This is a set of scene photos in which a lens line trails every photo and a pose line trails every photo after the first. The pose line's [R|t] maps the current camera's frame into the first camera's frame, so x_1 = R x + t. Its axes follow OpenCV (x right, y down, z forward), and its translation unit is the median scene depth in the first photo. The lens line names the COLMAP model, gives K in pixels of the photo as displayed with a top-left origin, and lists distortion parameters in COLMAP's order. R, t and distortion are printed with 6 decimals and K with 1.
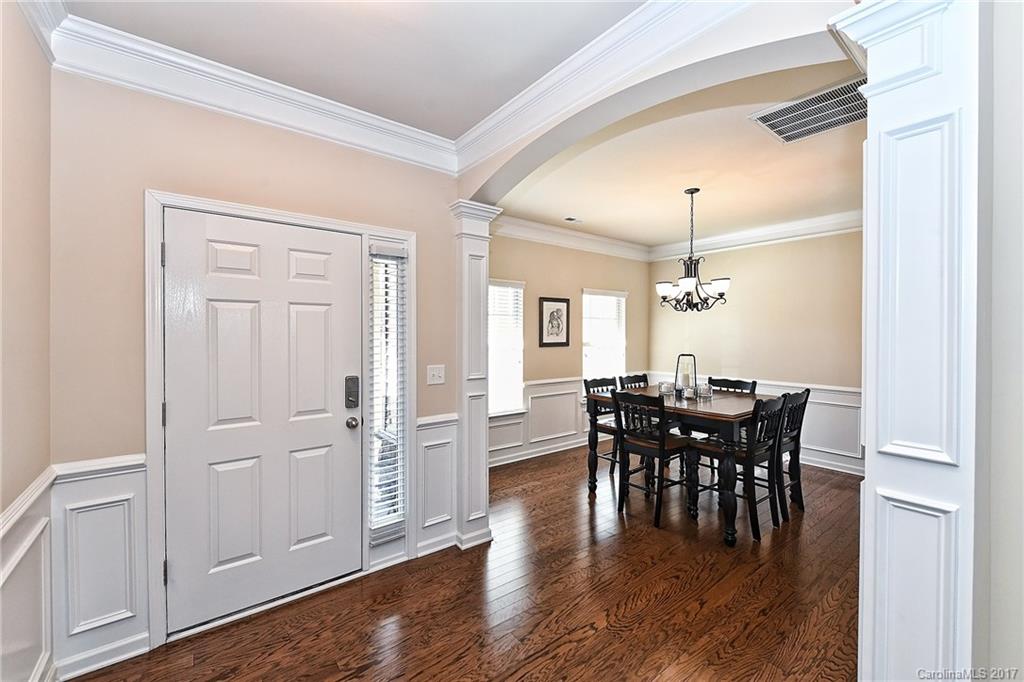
lens RADIAL K [[418.3, 0, 511.7], [0, 418.3, 335.3], [0, 0, 1]] dist [0.001627, -0.000627]
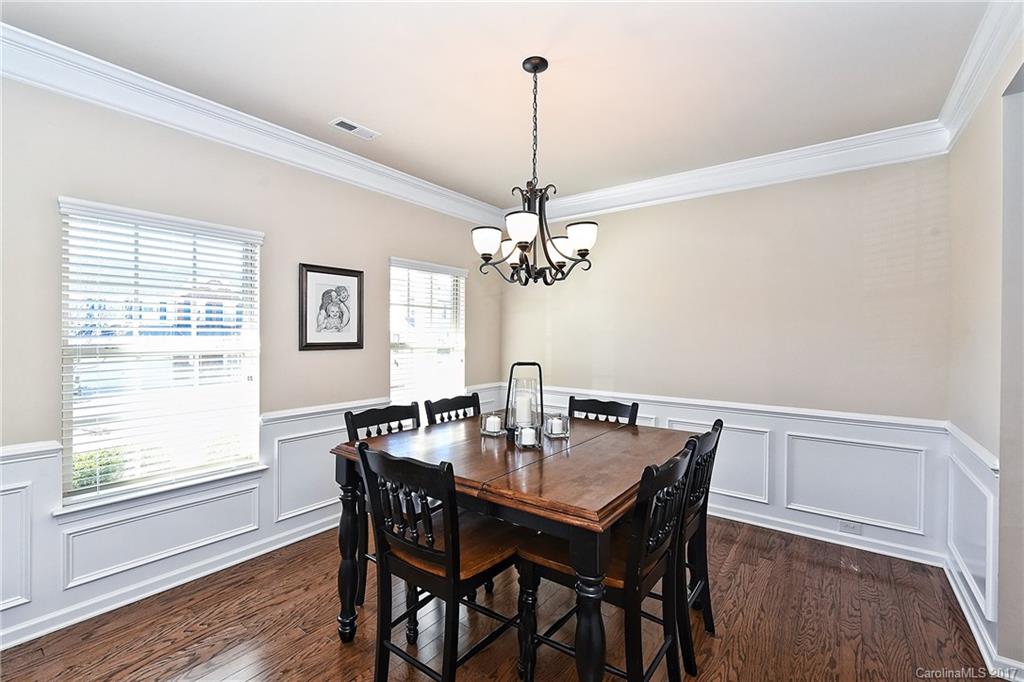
lens RADIAL K [[444.5, 0, 513.0], [0, 444.5, 338.2], [0, 0, 1]] dist [-0.001375, -0.000038]
pose [[0.964327, 0.000311, 0.264712, 0.219169], [-0.000740, 0.999999, 0.001520, 0.011487], [-0.264711, -0.001661, 0.964326, 0.392663]]
